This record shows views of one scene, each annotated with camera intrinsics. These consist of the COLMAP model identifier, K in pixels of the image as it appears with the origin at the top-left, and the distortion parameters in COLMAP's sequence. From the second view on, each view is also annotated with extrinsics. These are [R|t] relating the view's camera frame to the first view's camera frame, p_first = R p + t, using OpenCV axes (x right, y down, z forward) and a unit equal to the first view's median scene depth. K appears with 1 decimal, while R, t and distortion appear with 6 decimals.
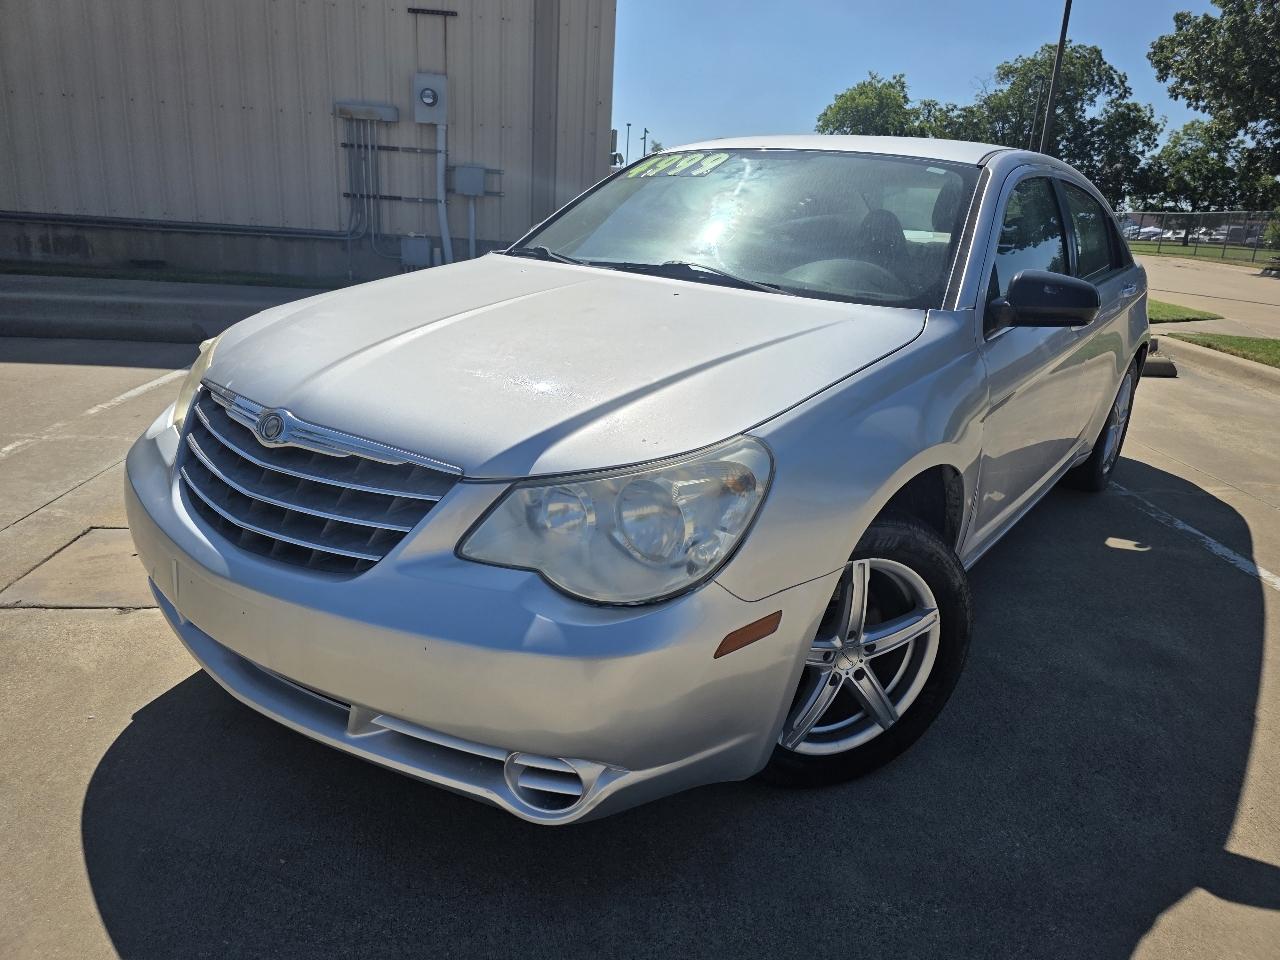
lens RADIAL K [[864.5, 0, 645.3], [0, 864.5, 470.6], [0, 0, 1]] dist [0.039607, -0.037333]
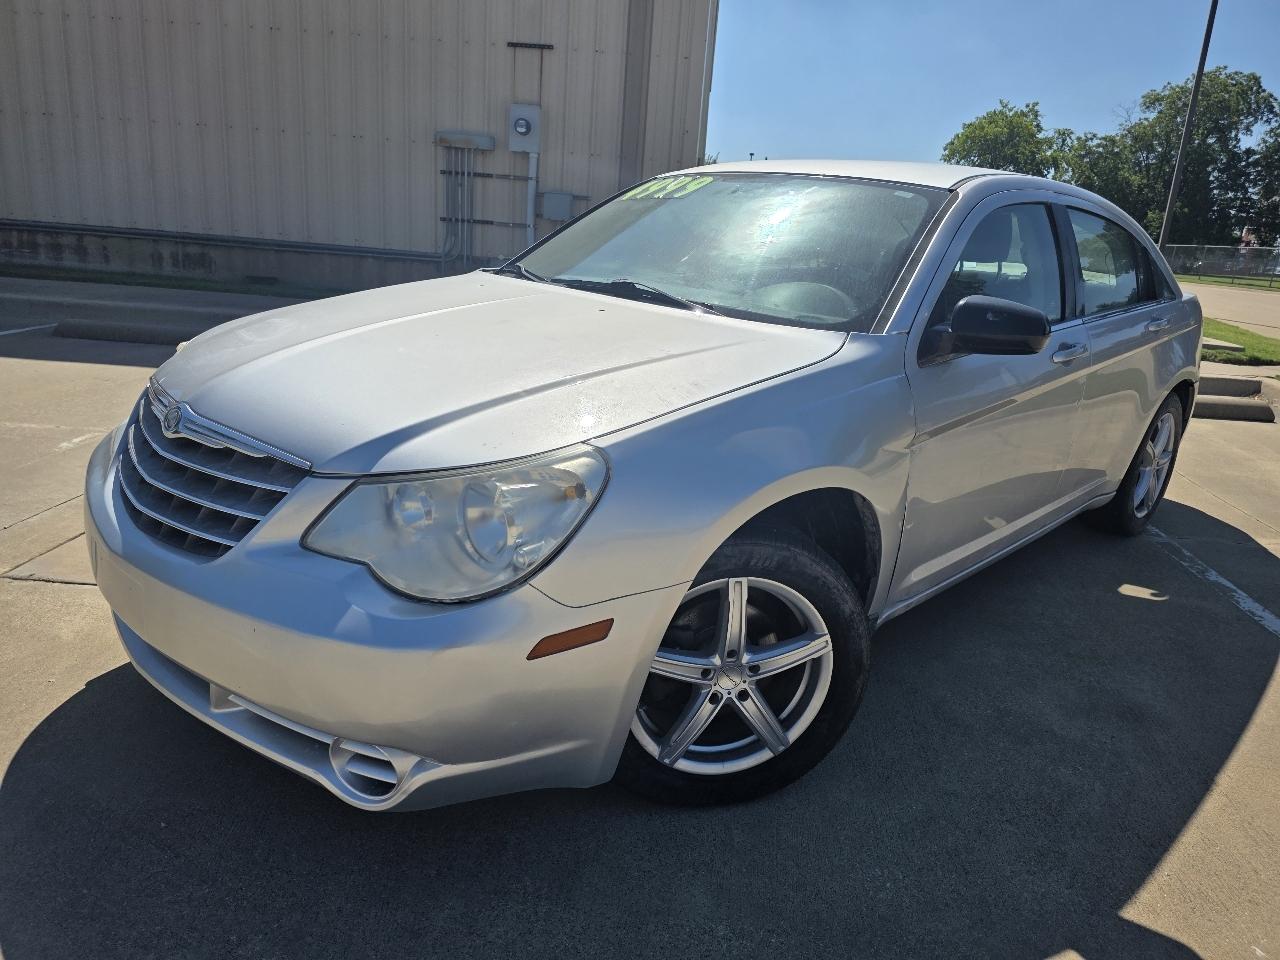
lens RADIAL K [[864.5, 0, 648.2], [0, 864.5, 472.4], [0, 0, 1]] dist [0.039607, -0.037333]
pose [[0.991001, 0.047688, -0.125070, 0.207043], [-0.051151, 0.998387, -0.024623, 0.009018], [0.123694, 0.030798, 0.991842, -0.000771]]
